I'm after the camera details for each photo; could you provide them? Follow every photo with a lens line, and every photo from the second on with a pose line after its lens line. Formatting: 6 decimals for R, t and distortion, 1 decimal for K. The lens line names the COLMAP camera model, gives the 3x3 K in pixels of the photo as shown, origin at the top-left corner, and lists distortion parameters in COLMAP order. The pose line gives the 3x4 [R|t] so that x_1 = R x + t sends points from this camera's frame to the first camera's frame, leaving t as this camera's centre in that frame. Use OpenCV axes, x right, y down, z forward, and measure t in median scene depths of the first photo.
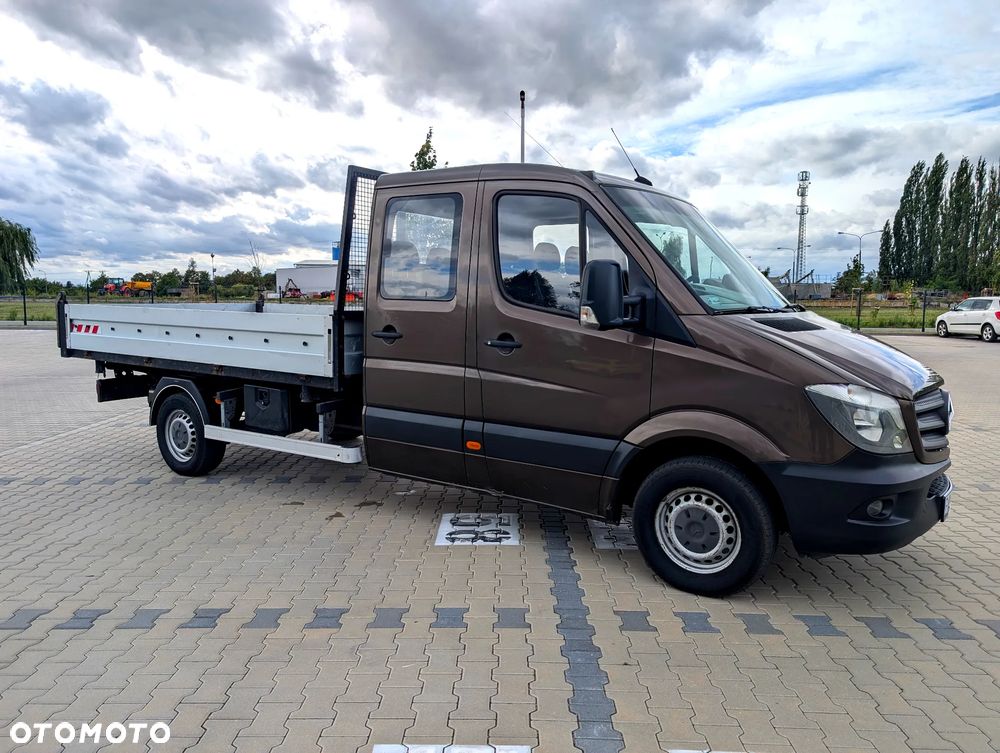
lens RADIAL K [[720.3, 0, 500.0], [0, 720.3, 376.5], [0, 0, 1]] dist [-0.000721, 0.006825]
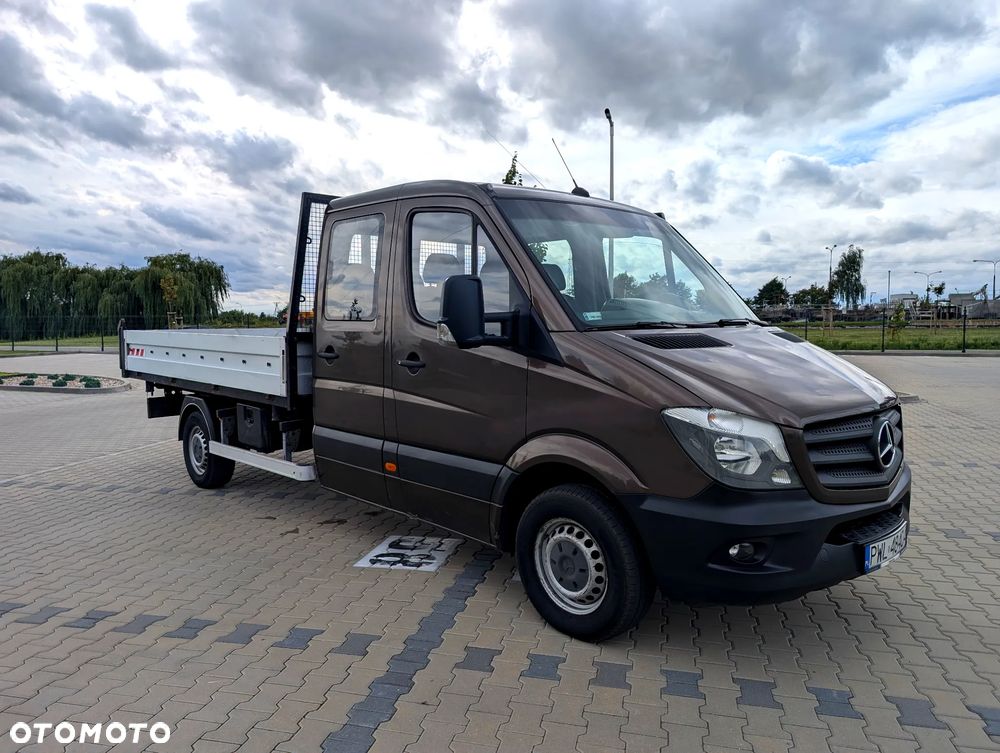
lens RADIAL K [[739.4, 0, 498.6], [0, 739.4, 390.0], [0, 0, 1]] dist [0.006747, 0.007807]
pose [[0.969067, 0.010221, -0.246585, 0.263976], [-0.015328, 0.999706, -0.018799, 0.005509], [0.246321, 0.021997, 0.968939, 0.037740]]
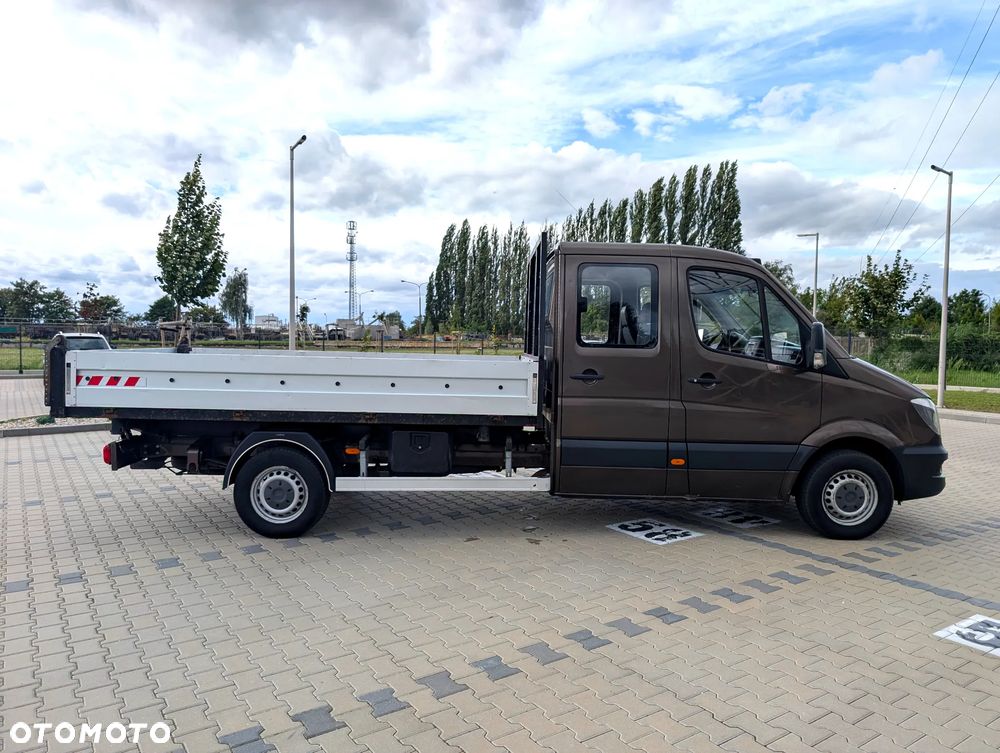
lens RADIAL K [[731.2, 0, 500.0], [0, 731.2, 380.5], [0, 0, 1]] dist [0.006858, -0.002883]
pose [[0.819573, -0.025631, 0.572402, -0.765747], [0.055589, 0.997843, -0.034912, -0.014496], [-0.570272, 0.060432, 0.819230, 0.081285]]
